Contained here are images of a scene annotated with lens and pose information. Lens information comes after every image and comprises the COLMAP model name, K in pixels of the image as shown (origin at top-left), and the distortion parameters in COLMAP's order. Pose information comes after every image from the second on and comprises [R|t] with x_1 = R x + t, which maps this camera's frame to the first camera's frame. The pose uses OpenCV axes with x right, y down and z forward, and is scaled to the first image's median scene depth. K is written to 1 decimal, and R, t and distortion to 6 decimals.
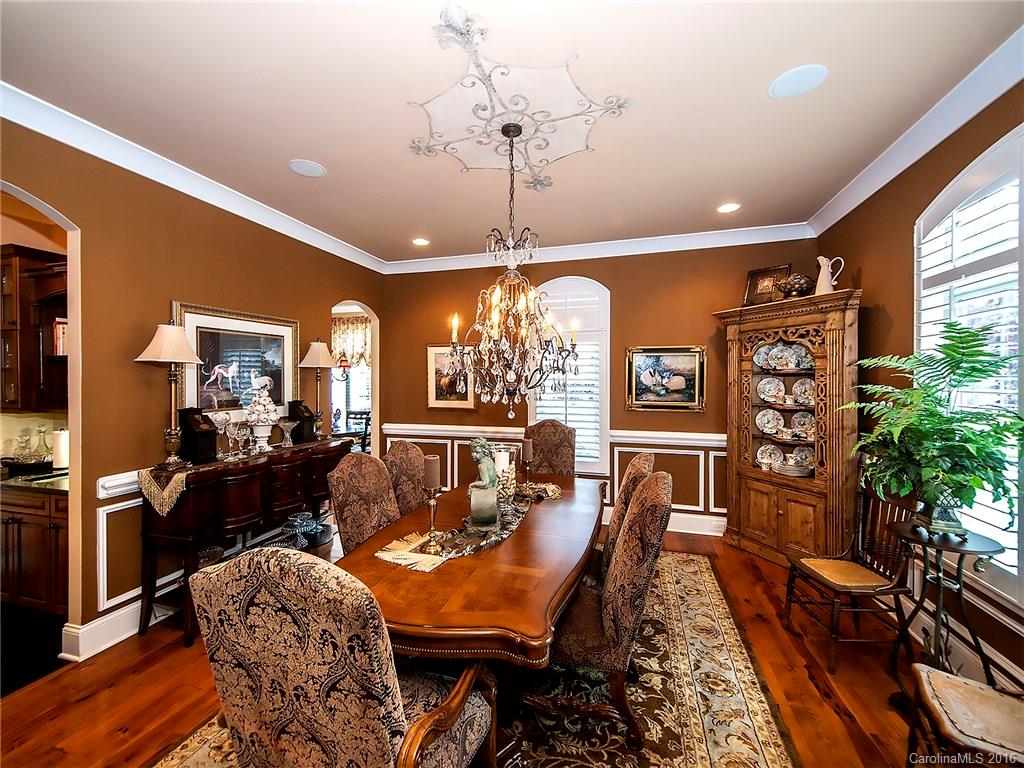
lens RADIAL K [[418.2, 0, 510.4], [0, 418.2, 382.8], [0, 0, 1]] dist [0.014294, 0.000061]
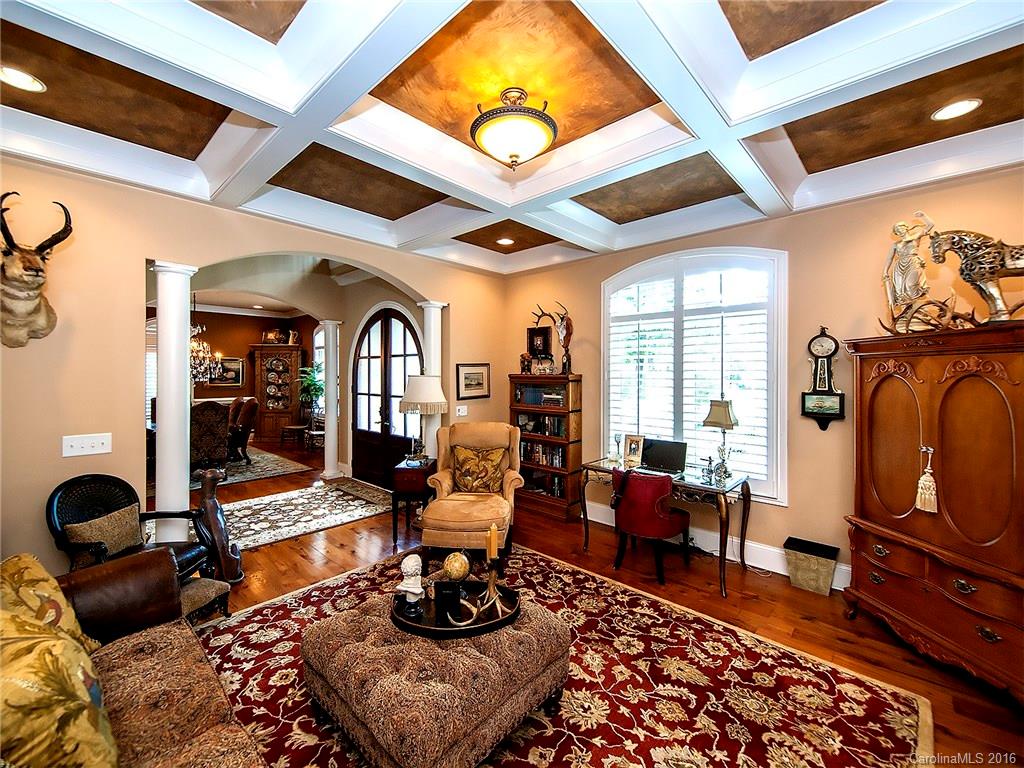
lens RADIAL K [[418.2, 0, 508.7], [0, 418.2, 376.3], [0, 0, 1]] dist [0.014294, 0.000061]
pose [[0.432245, -0.002820, 0.901752, -1.132186], [0.000038, 0.999995, 0.003109, 0.002301], [-0.901756, -0.001309, 0.432243, -1.485352]]
